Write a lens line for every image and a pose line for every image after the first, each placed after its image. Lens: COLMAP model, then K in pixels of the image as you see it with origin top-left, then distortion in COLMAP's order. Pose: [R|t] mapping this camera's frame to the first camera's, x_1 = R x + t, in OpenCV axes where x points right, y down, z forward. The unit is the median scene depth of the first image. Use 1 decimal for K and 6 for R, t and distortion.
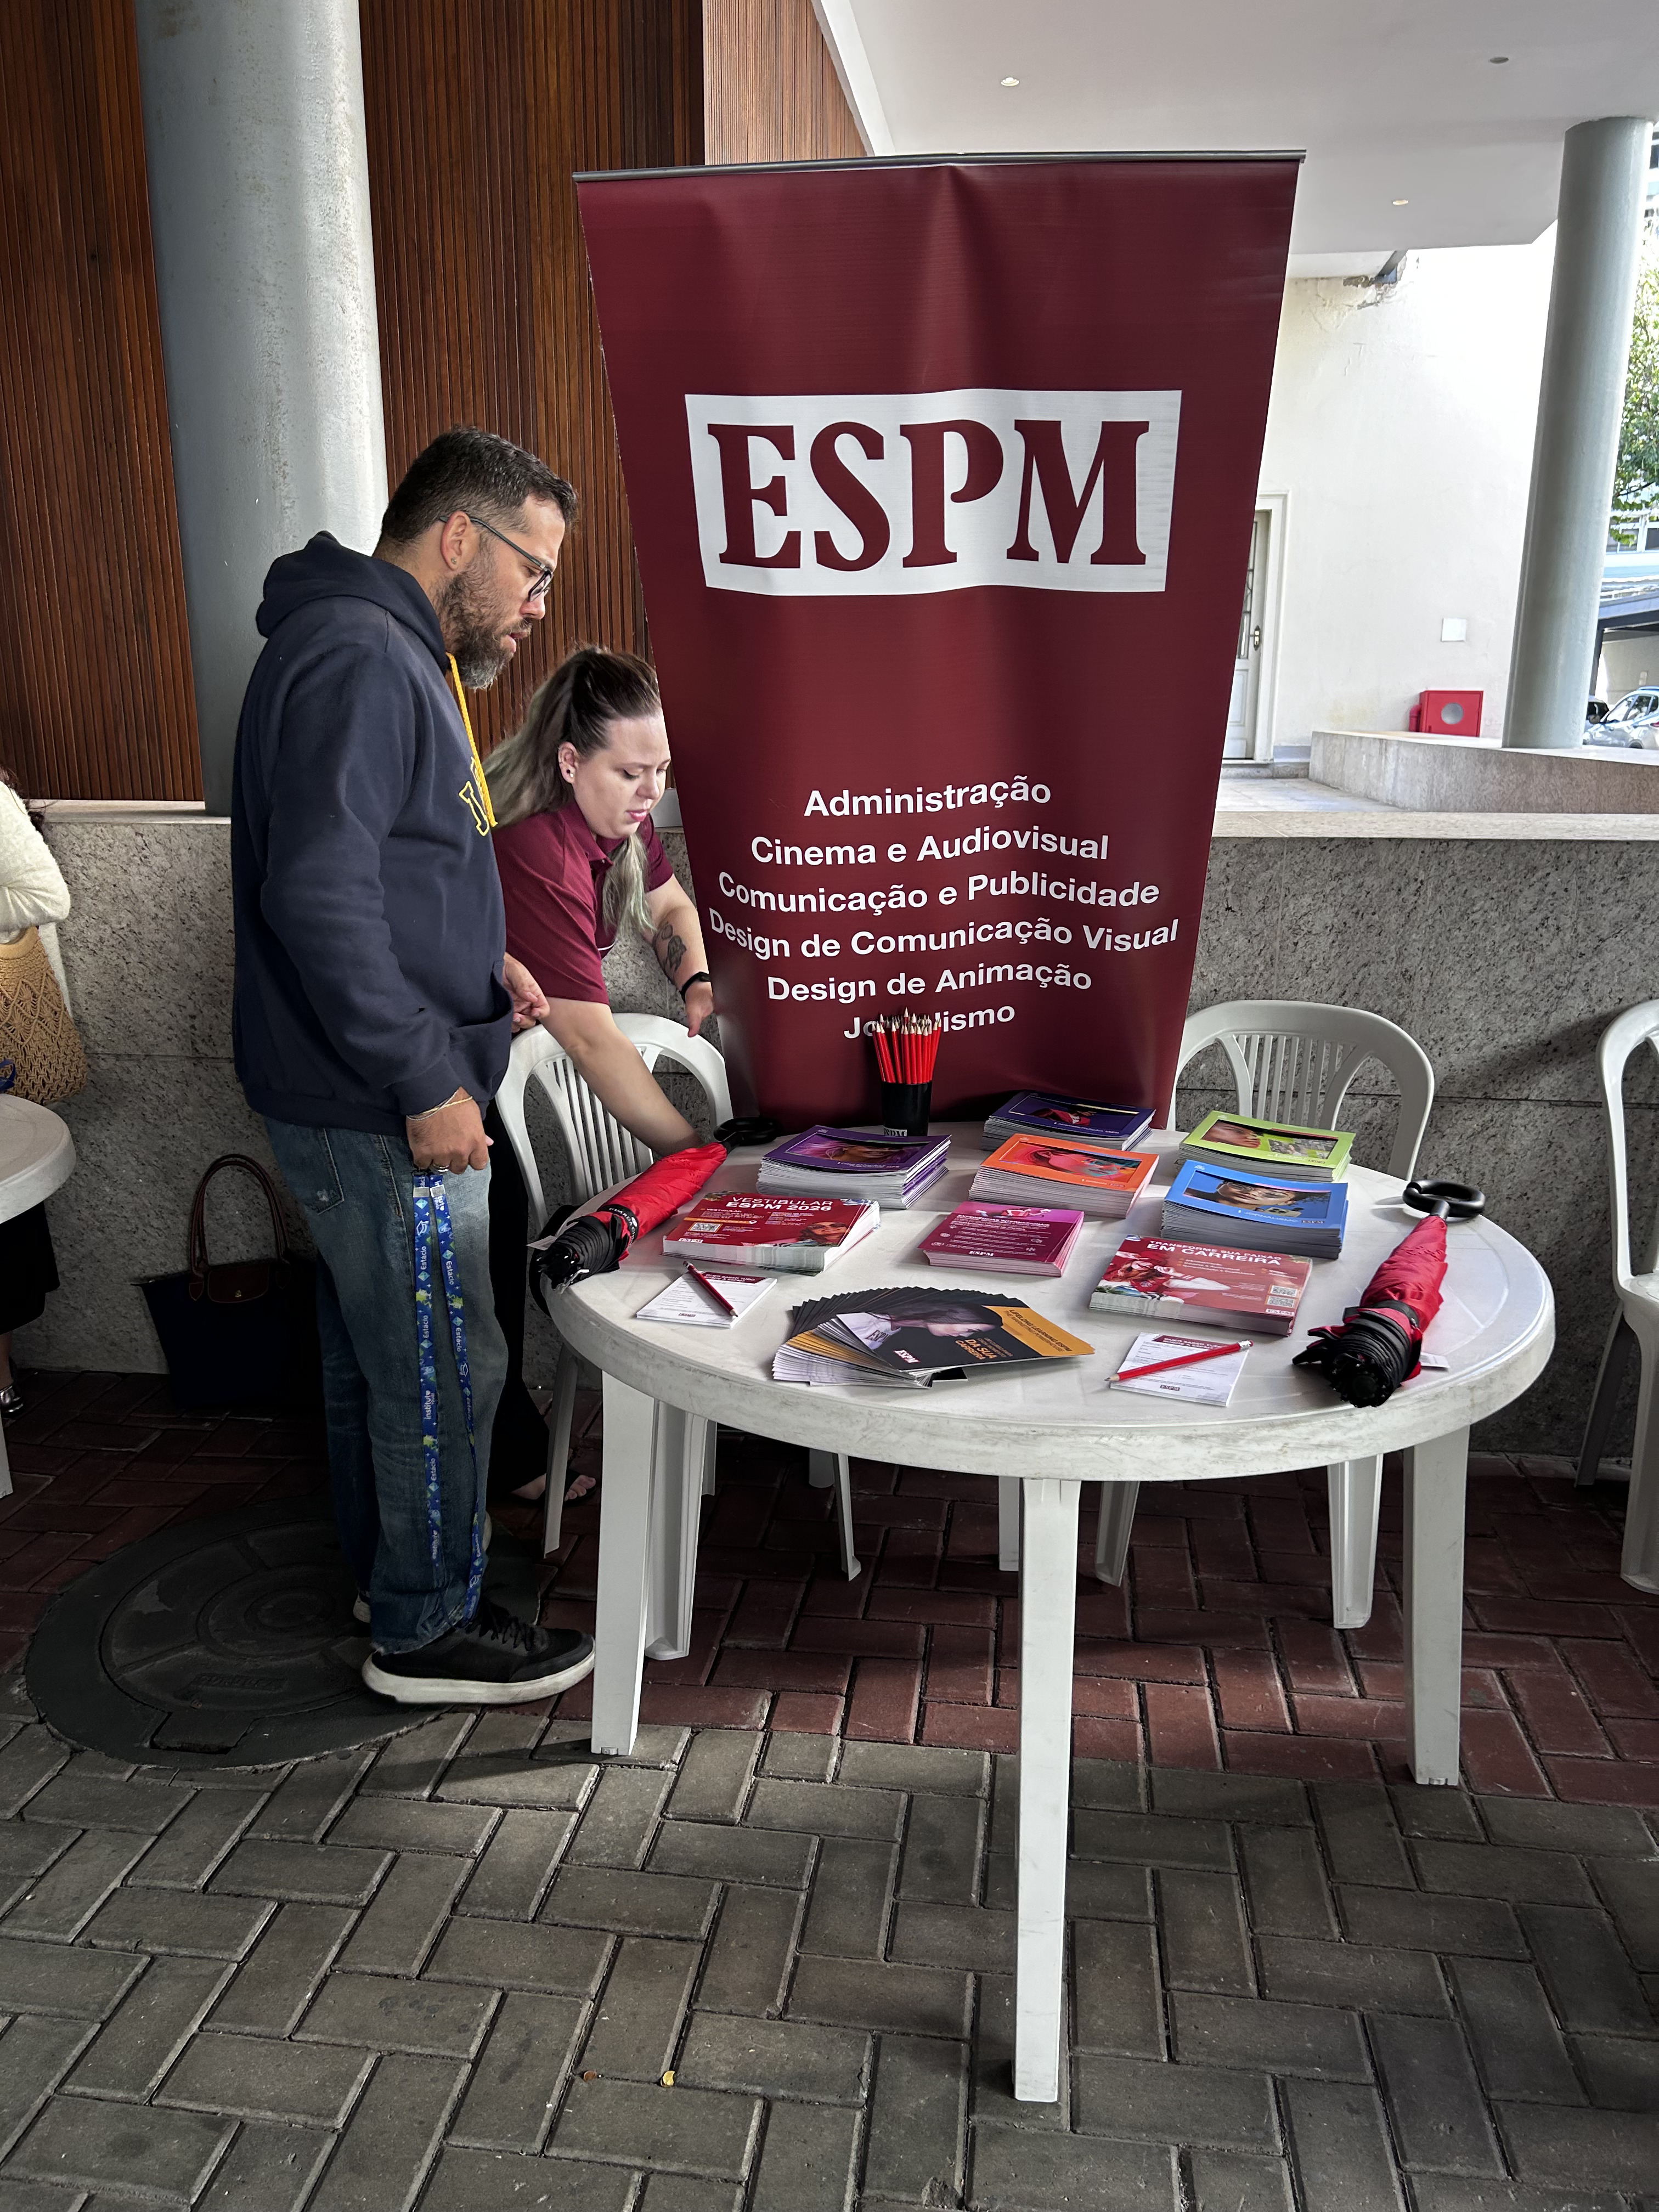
lens RADIAL K [[1678.3, 0, 814.8], [0, 1678.3, 1115.2], [0, 0, 1]] dist [0.062982, -0.076011]
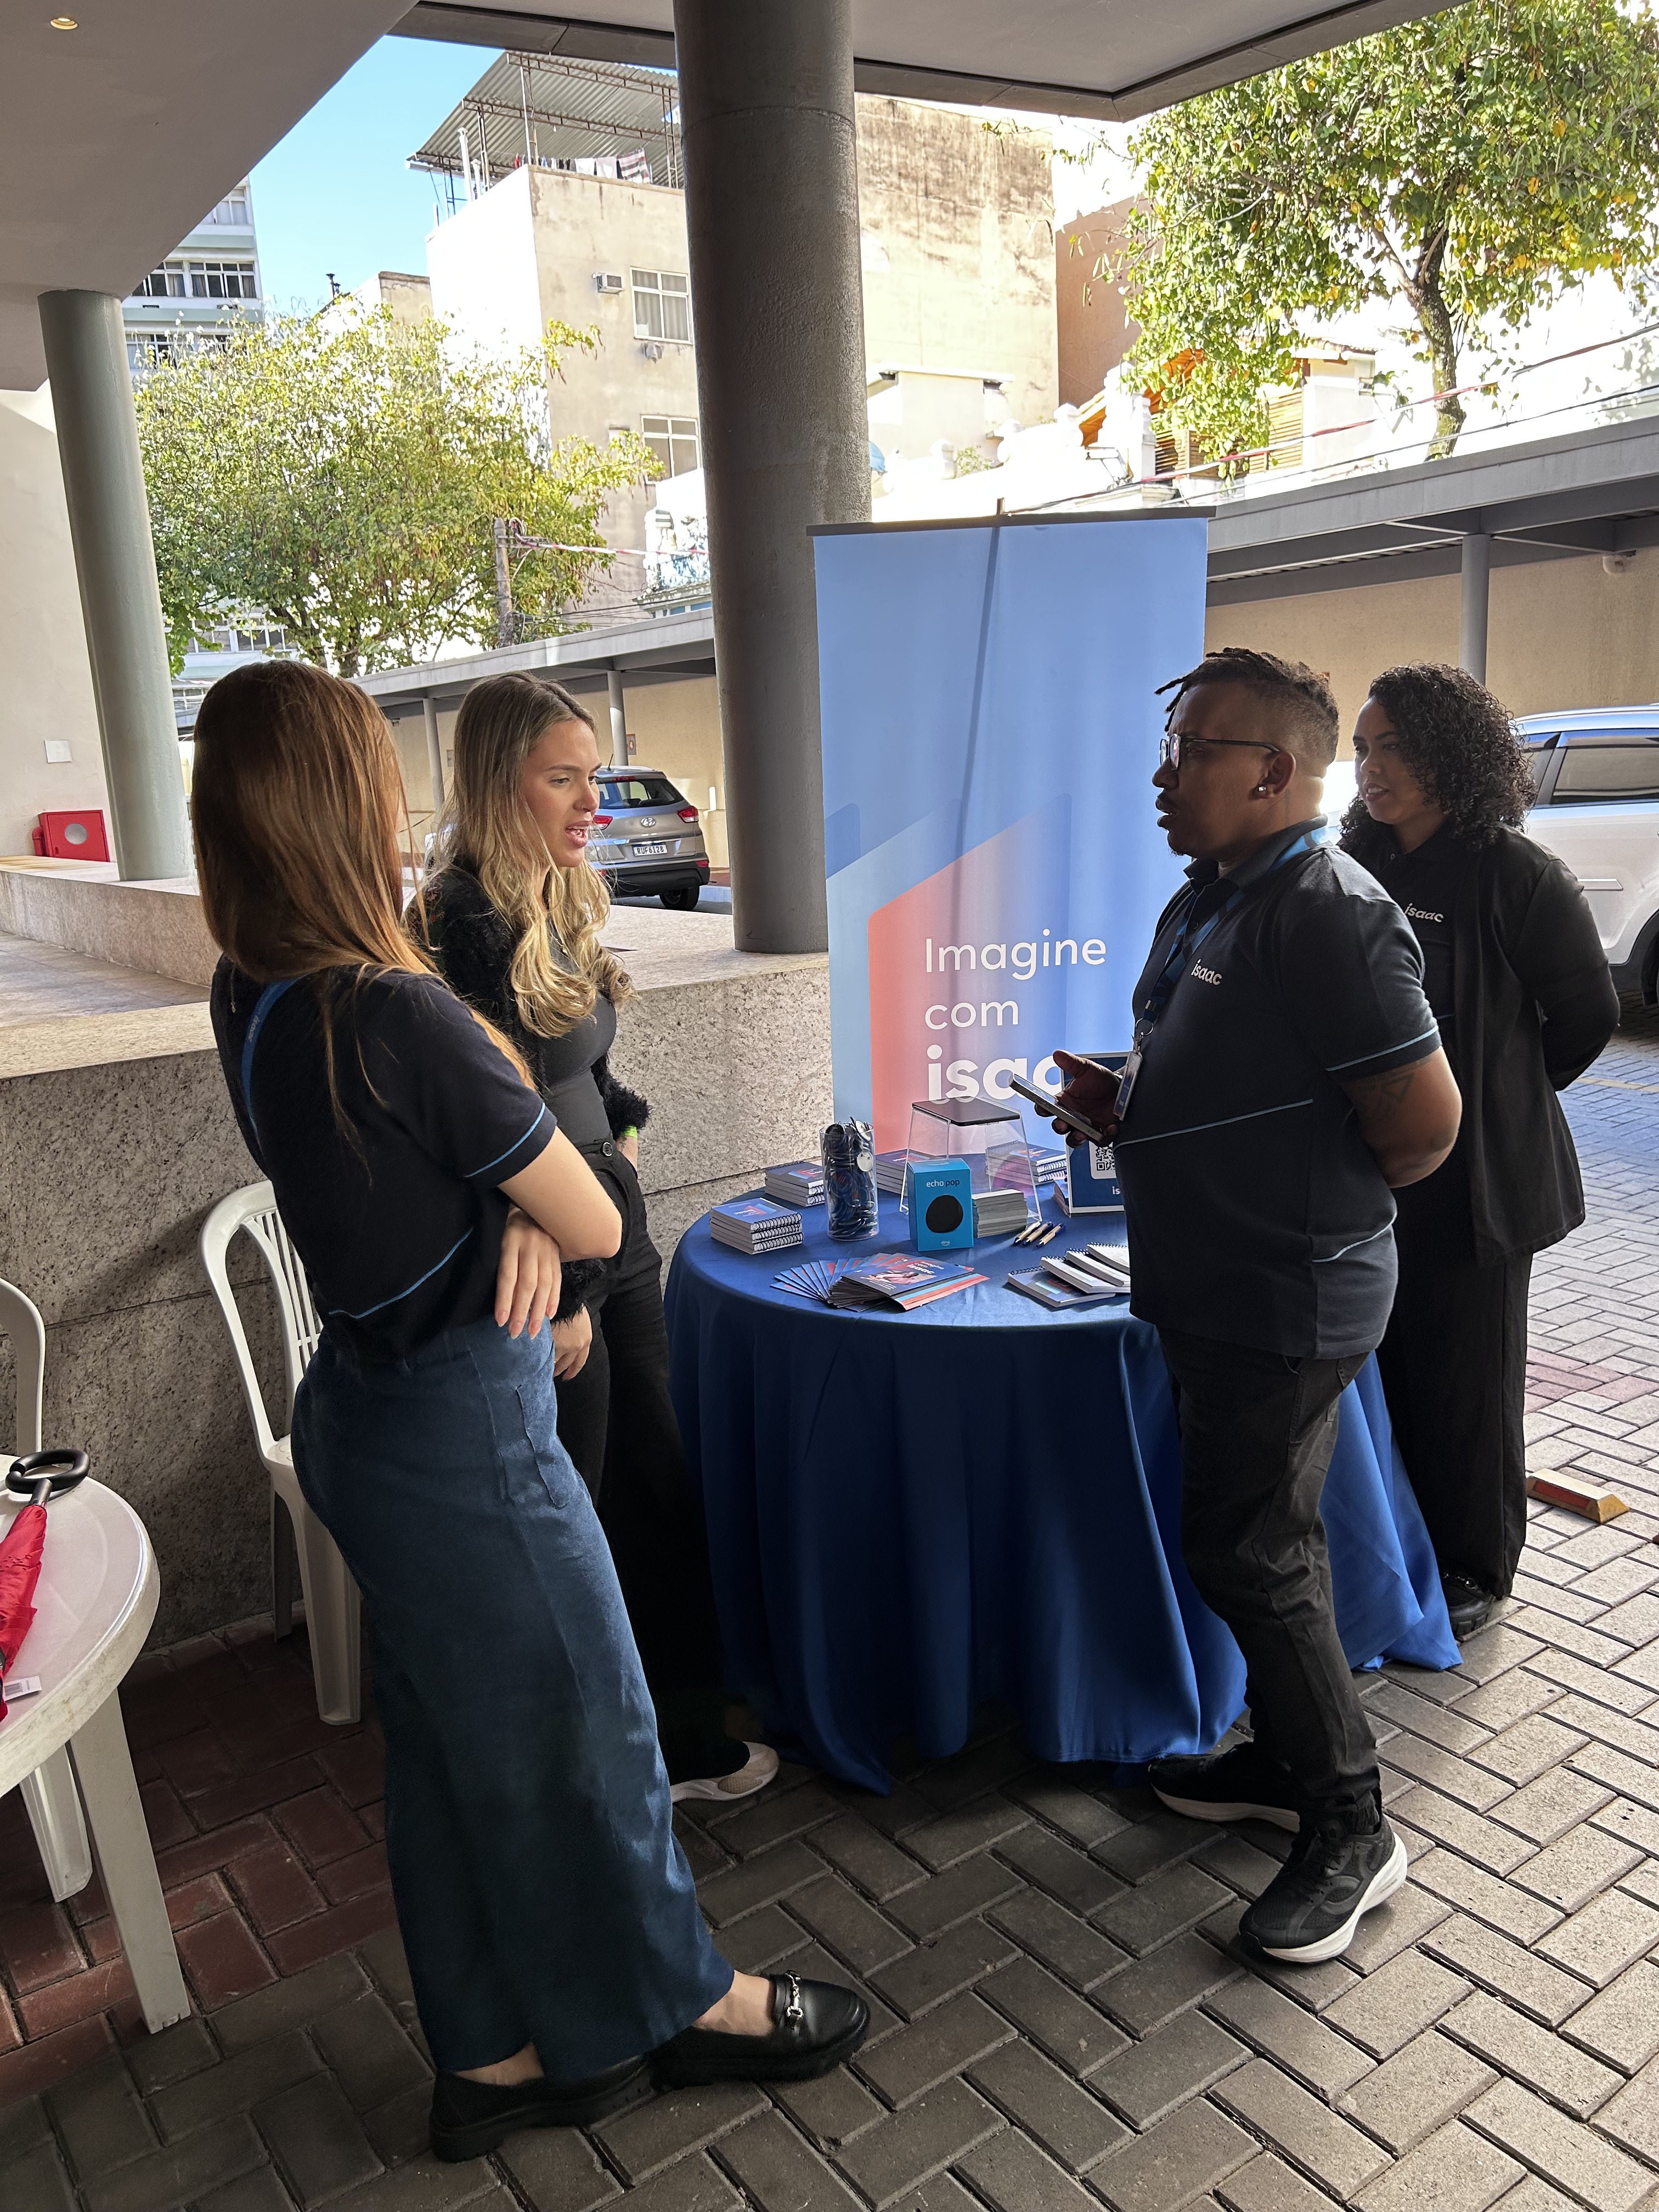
lens RADIAL K [[1678.3, 0, 817.0], [0, 1678.3, 1096.7], [0, 0, 1]] dist [0.062982, -0.076011]
pose [[0.730919, -0.181139, 0.657986, 0.057502], [0.221239, 0.974957, 0.022637, -0.067889], [-0.645609, 0.129026, 0.752690, -0.075545]]
